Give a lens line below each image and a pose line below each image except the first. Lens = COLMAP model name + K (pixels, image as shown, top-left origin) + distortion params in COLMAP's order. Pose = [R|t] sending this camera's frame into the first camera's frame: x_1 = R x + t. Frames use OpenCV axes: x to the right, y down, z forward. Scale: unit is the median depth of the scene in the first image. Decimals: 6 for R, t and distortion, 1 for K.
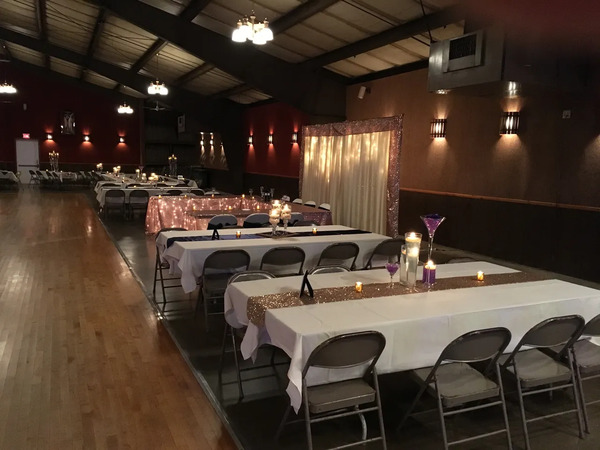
lens RADIAL K [[510.5, 0, 300.0], [0, 510.5, 225.0], [0, 0, 1]] dist [0.073779, 0.000891]
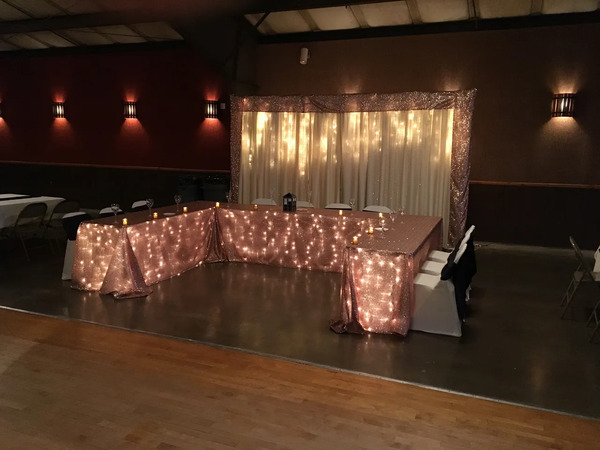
lens RADIAL K [[510.5, 0, 300.0], [0, 510.5, 225.0], [0, 0, 1]] dist [0.073779, 0.000891]
pose [[0.728116, -0.119525, 0.674952, -0.500478], [0.090106, 0.992825, 0.078613, -0.077353], [-0.679505, 0.003578, 0.733662, 0.502105]]
